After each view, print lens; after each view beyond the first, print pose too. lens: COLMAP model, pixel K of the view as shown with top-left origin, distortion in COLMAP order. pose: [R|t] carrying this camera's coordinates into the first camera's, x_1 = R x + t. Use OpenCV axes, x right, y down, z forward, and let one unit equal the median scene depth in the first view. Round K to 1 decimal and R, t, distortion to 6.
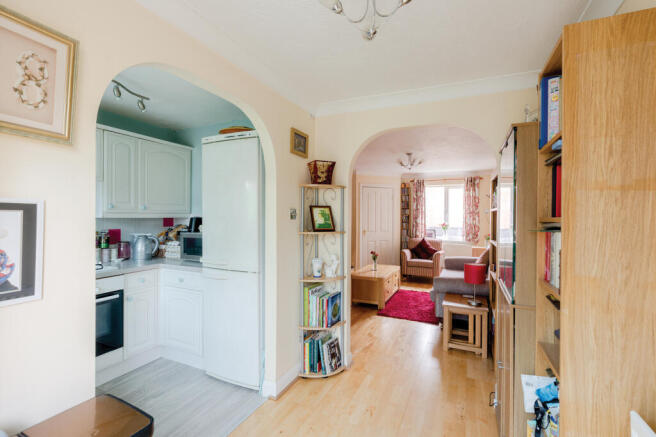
lens RADIAL K [[291.4, 0, 328.0], [0, 291.4, 218.5], [0, 0, 1]] dist [0.000600, 0.000036]
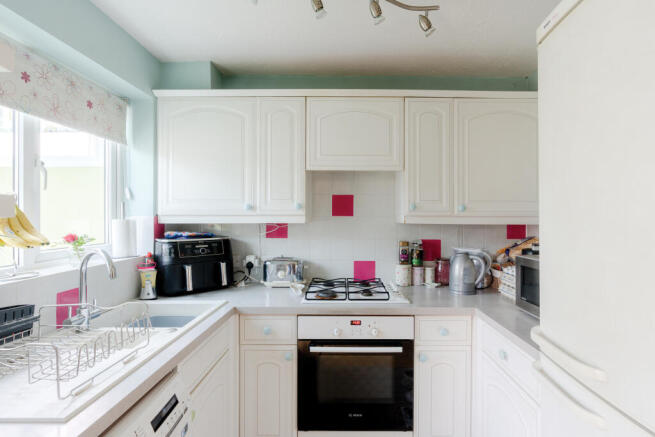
lens RADIAL K [[339.5, 0, 329.4], [0, 339.5, 214.3], [0, 0, 1]] dist [0.001310, 0.000214]
pose [[0.432838, -0.006467, -0.901449, -0.104501], [-0.015064, 0.999783, -0.014405, -0.008669], [0.901346, 0.019815, 0.432646, 0.434265]]
